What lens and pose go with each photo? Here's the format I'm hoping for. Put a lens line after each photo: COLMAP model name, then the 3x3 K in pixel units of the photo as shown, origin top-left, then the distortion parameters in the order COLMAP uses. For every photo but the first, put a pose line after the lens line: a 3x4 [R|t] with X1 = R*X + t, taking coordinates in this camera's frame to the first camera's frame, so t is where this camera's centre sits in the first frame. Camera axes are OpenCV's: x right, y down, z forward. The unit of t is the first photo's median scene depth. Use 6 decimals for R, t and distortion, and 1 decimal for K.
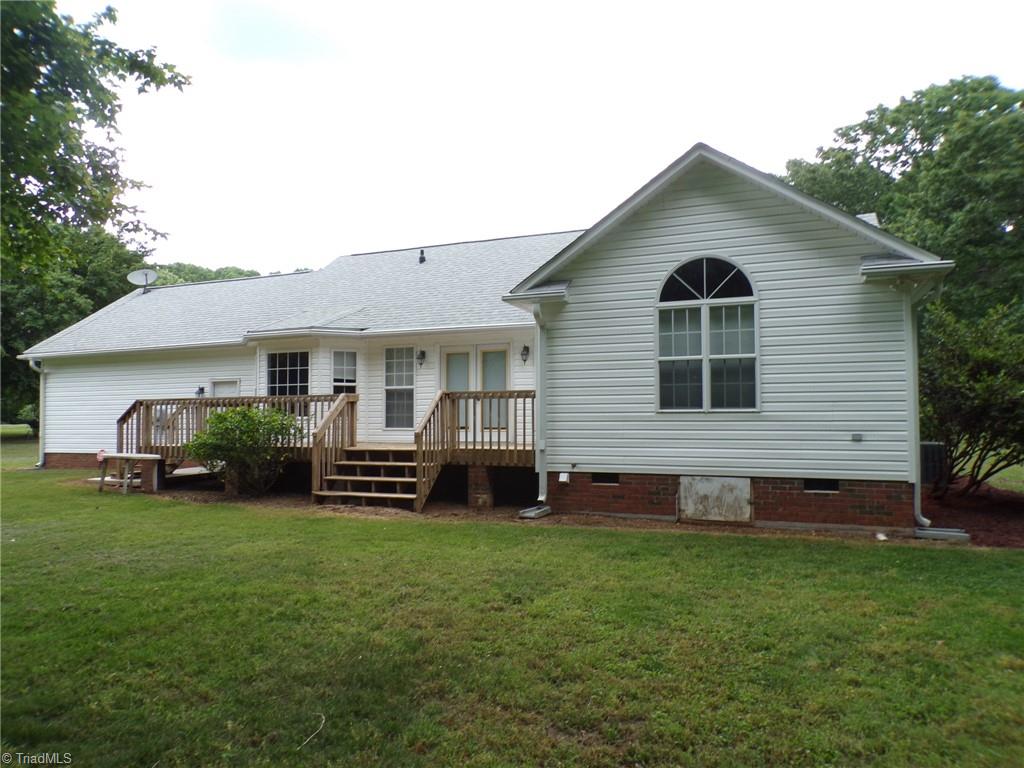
lens RADIAL K [[691.8, 0, 509.1], [0, 691.8, 386.3], [0, 0, 1]] dist [-0.003514, -0.001151]
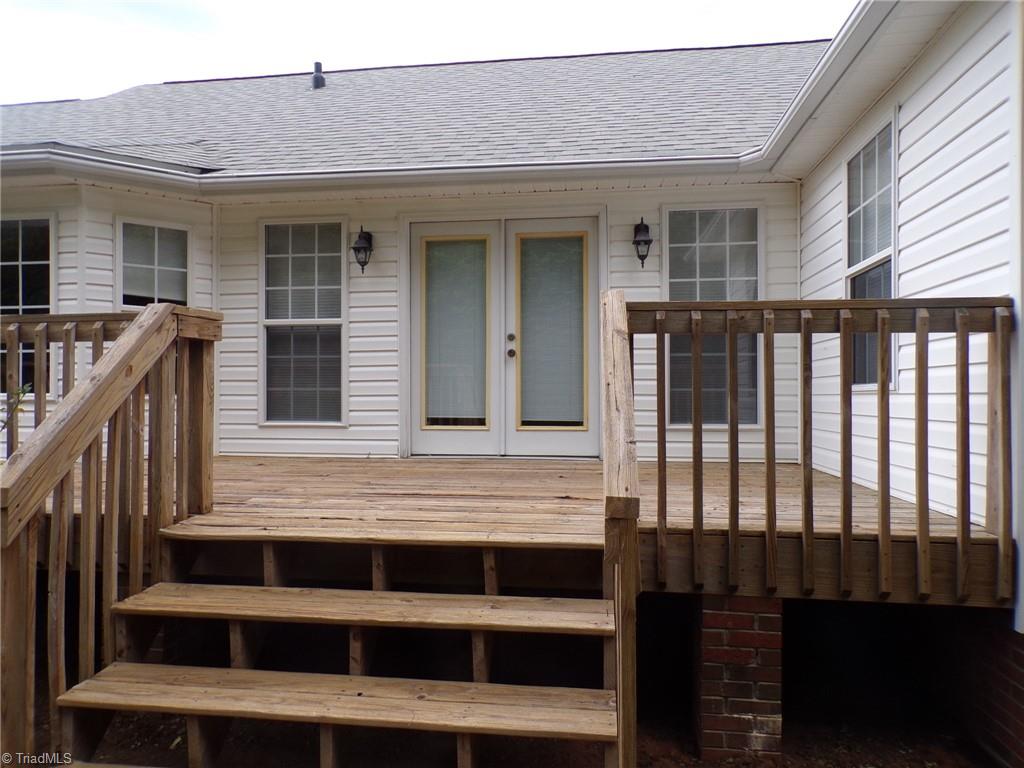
lens RADIAL K [[696.4, 0, 506.6], [0, 696.4, 389.6], [0, 0, 1]] dist [0.009267, 0.004126]
pose [[0.970443, 0.009386, 0.241149, -0.143014], [-0.019645, 0.999000, 0.040175, 0.022978], [-0.240531, -0.043725, 0.969656, 0.581629]]
